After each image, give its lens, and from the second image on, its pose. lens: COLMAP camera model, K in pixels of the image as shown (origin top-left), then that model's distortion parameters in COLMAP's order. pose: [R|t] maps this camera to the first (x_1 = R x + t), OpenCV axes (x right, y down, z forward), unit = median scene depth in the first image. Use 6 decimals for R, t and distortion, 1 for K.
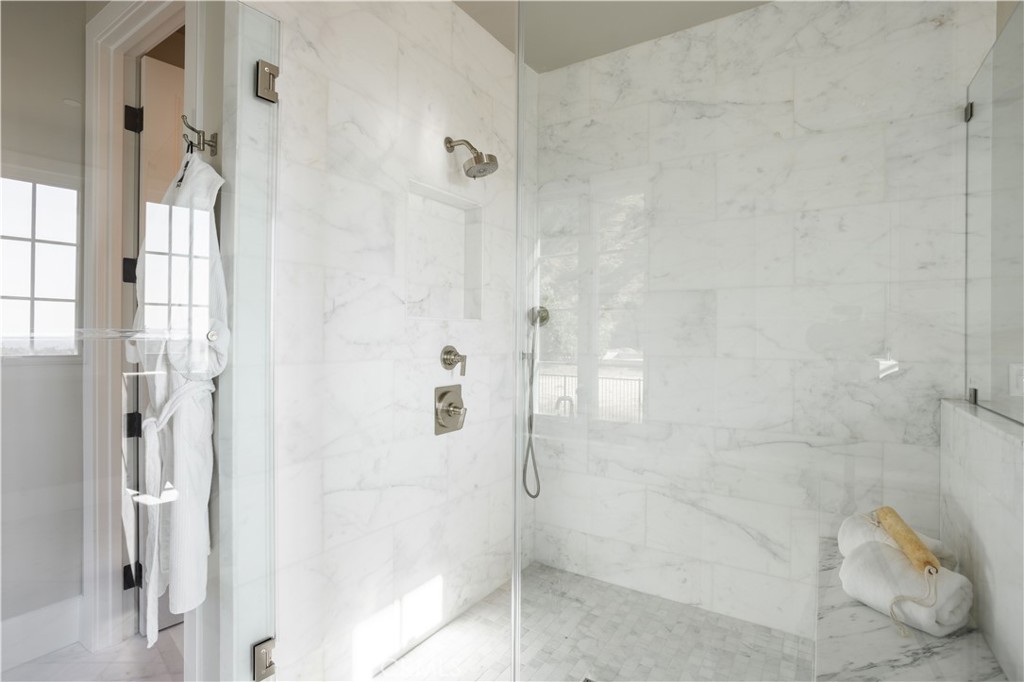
lens RADIAL K [[495.5, 0, 512.5], [0, 495.5, 338.3], [0, 0, 1]] dist [-0.006797, 0.005590]
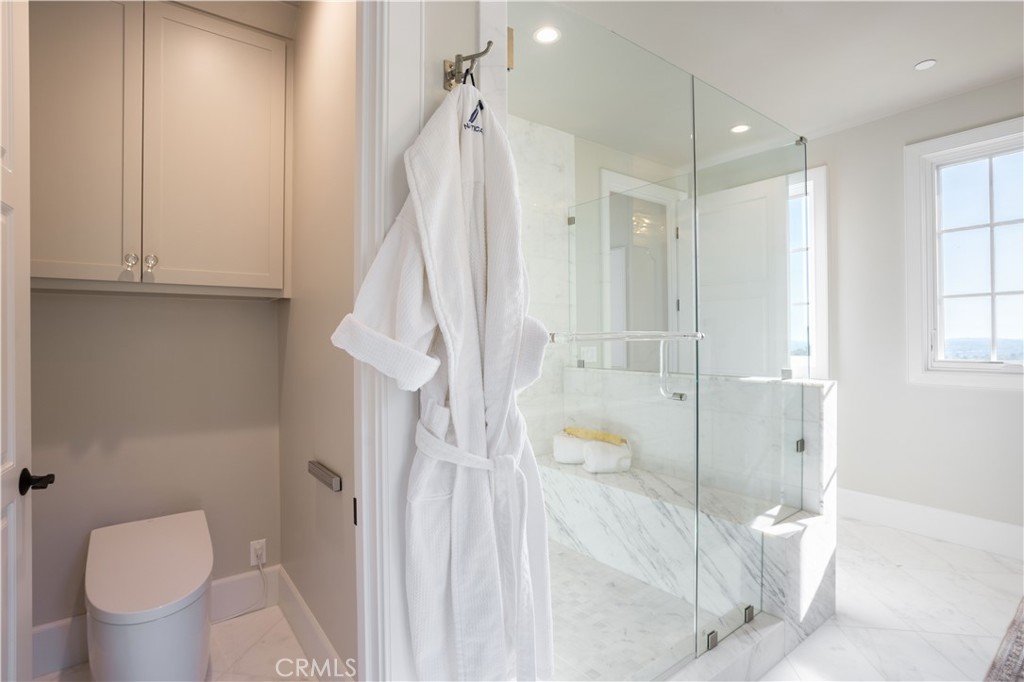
lens RADIAL K [[495.5, 0, 513.7], [0, 495.5, 340.2], [0, 0, 1]] dist [-0.006797, 0.005590]
pose [[0.340604, -0.002560, 0.940203, -1.017203], [0.000525, 0.999997, 0.002532, 0.014693], [-0.940207, -0.000369, 0.340604, 0.545189]]
